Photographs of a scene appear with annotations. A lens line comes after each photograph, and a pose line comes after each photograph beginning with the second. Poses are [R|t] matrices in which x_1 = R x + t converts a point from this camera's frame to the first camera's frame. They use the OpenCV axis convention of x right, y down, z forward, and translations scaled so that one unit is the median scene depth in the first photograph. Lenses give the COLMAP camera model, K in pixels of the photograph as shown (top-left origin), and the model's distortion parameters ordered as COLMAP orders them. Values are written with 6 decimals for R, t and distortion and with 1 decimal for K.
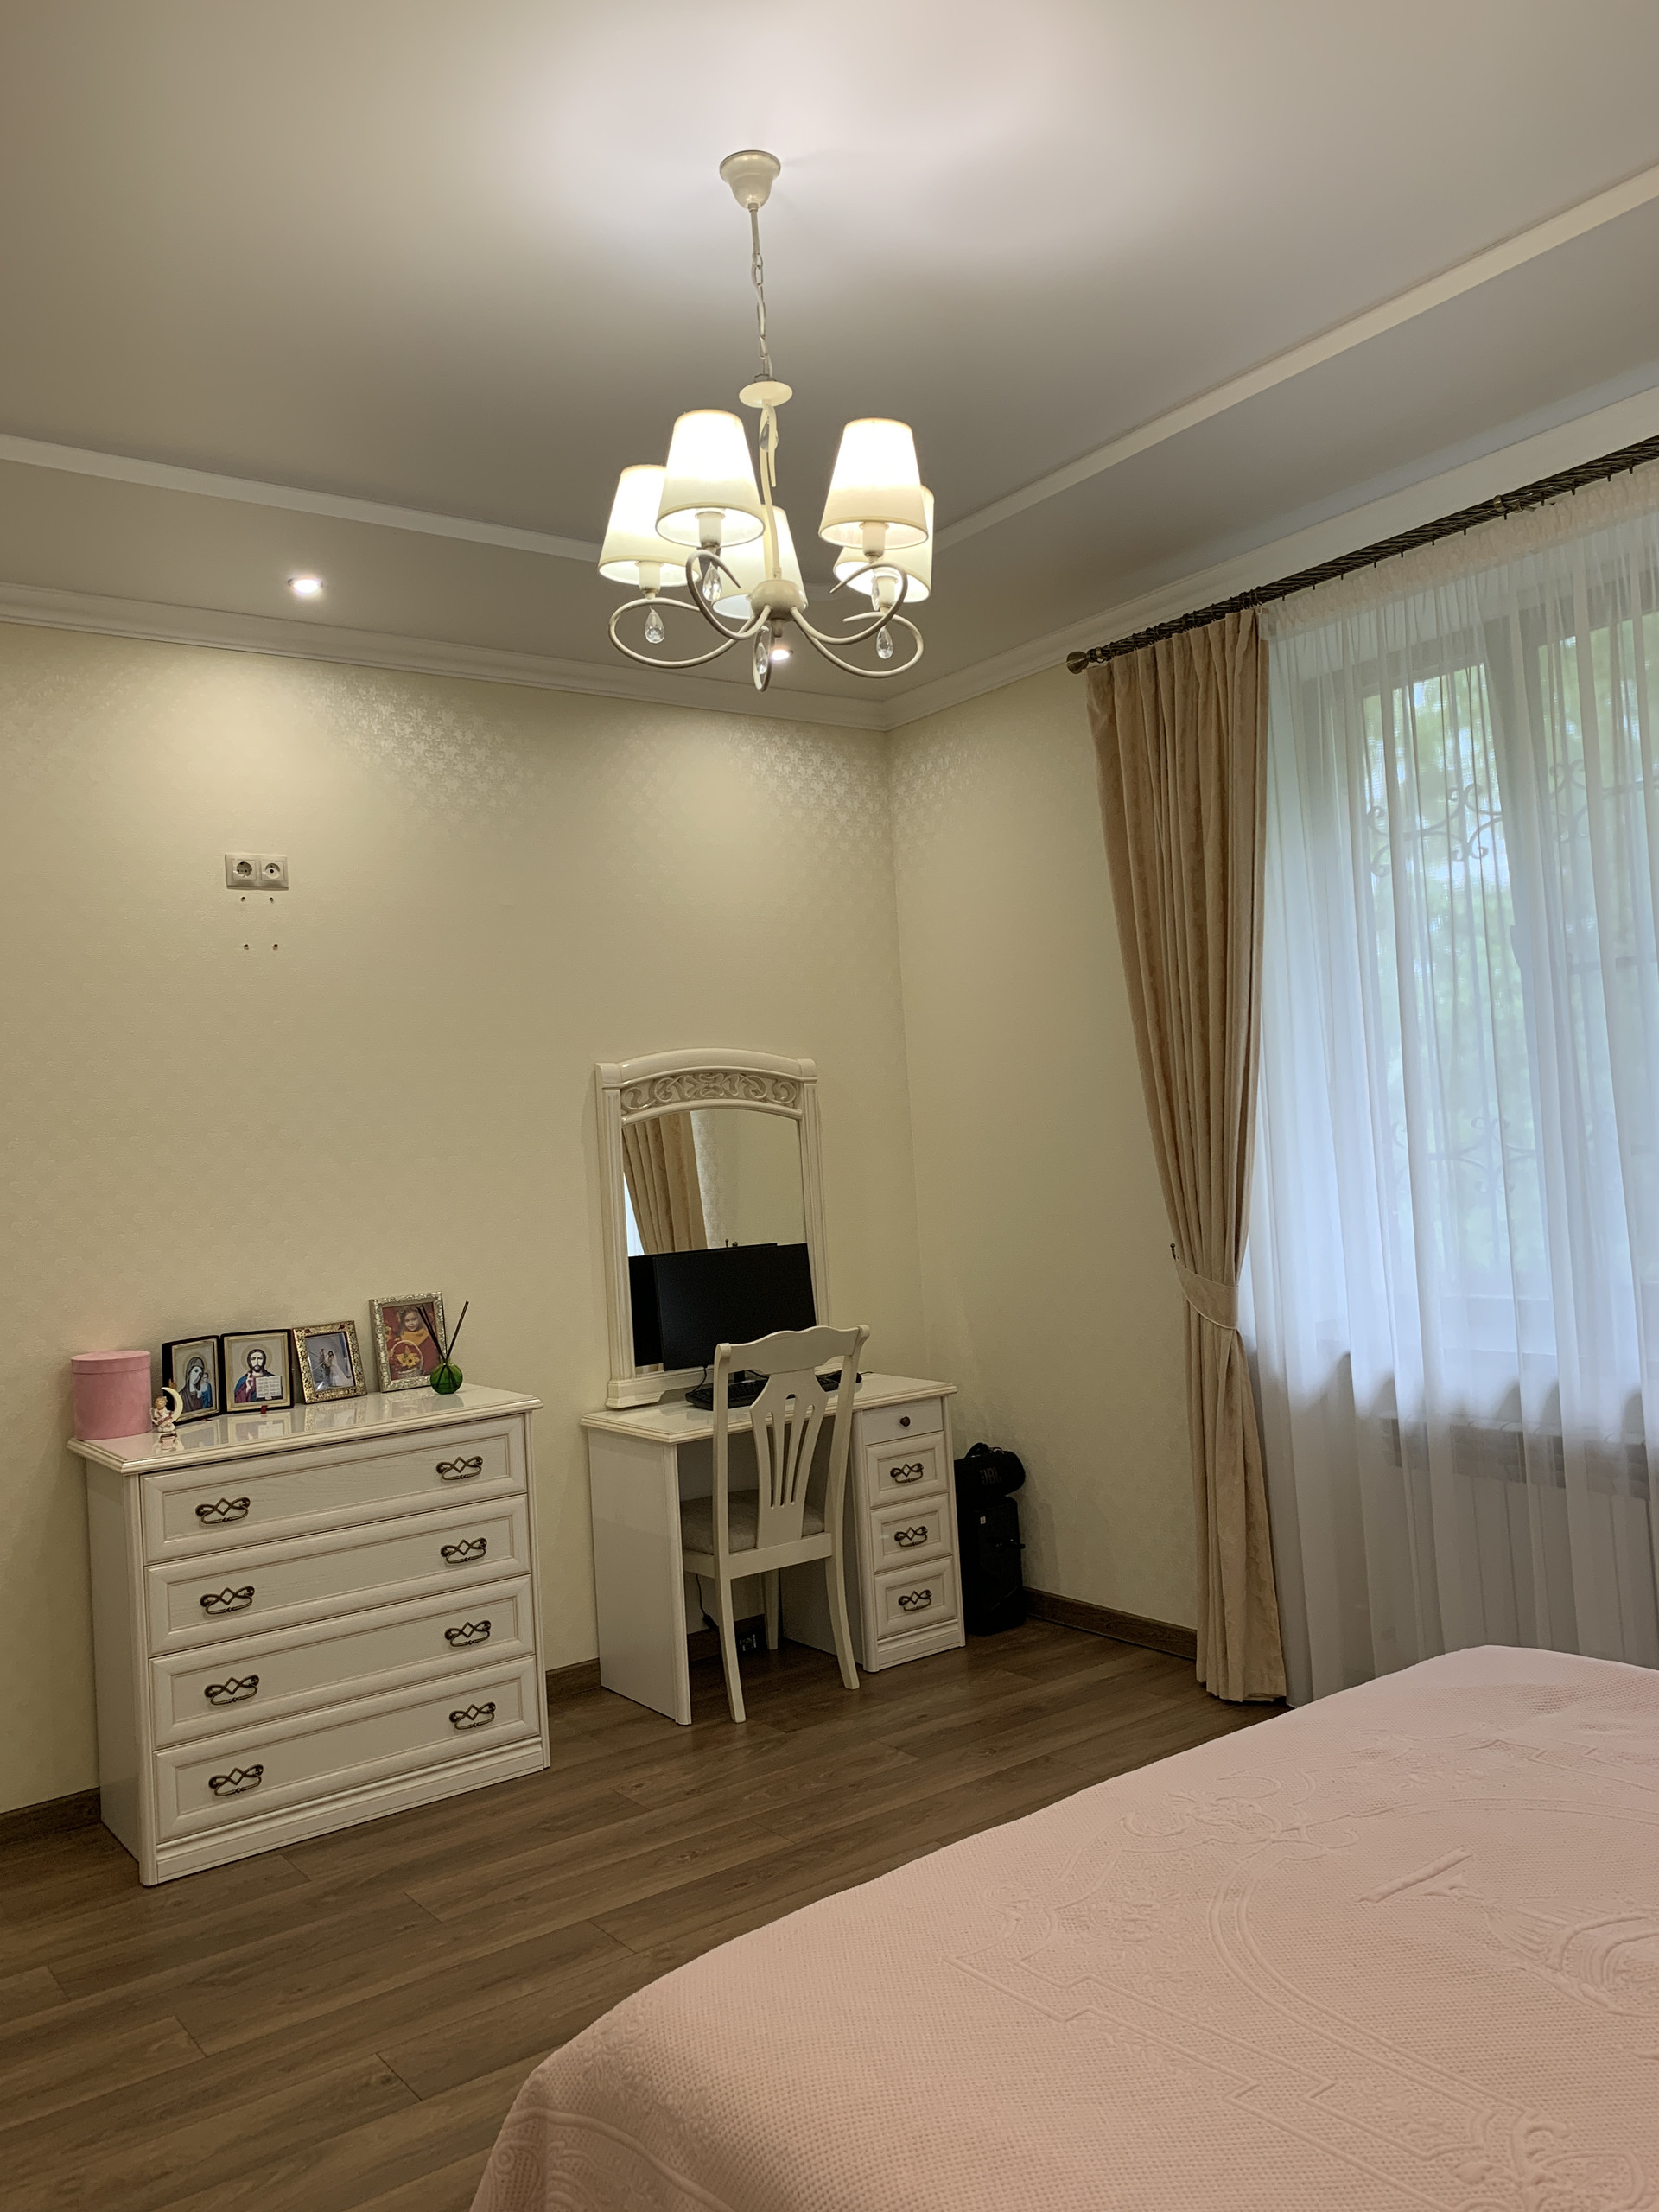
lens RADIAL K [[1689.0, 0, 838.2], [0, 1689.0, 1104.5], [0, 0, 1]] dist [0.024867, -0.027573]
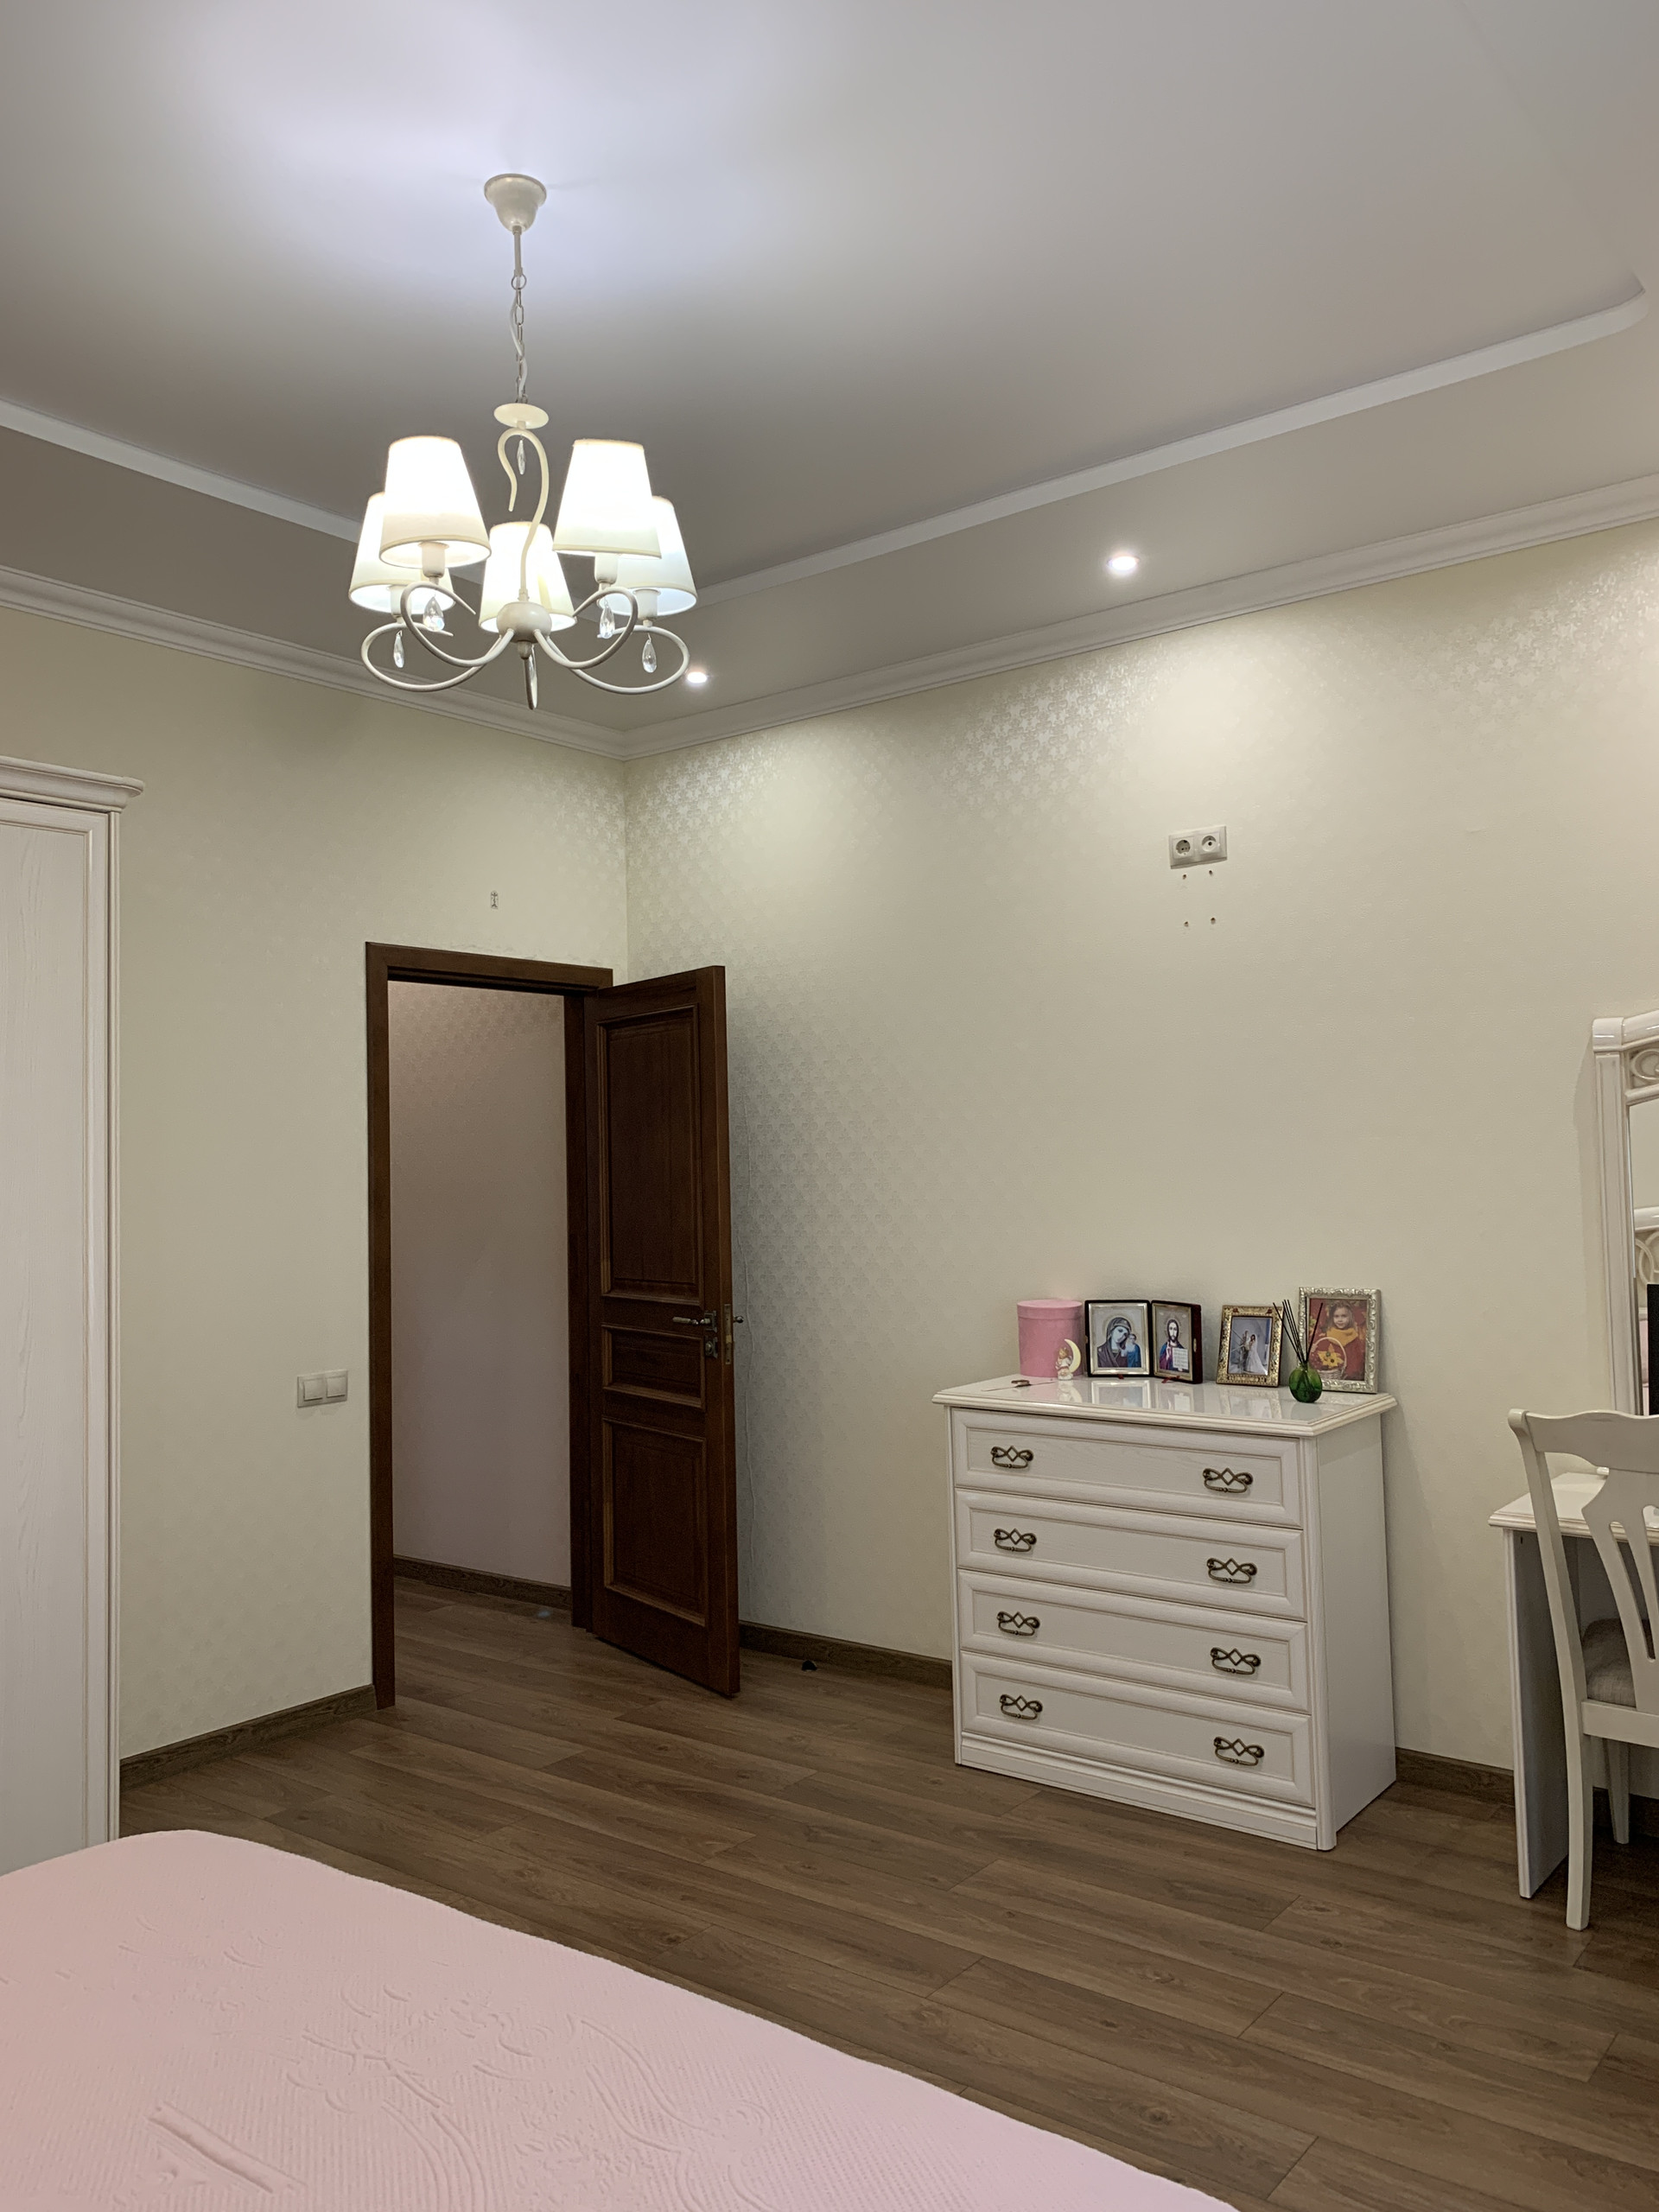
lens RADIAL K [[1689.0, 0, 831.2], [0, 1689.0, 1093.3], [0, 0, 1]] dist [0.024867, -0.027573]
pose [[0.270547, 0.017914, -0.962540, 0.594709], [0.031884, 0.999112, 0.027557, -0.027748], [0.962179, -0.038145, 0.269736, 0.544765]]
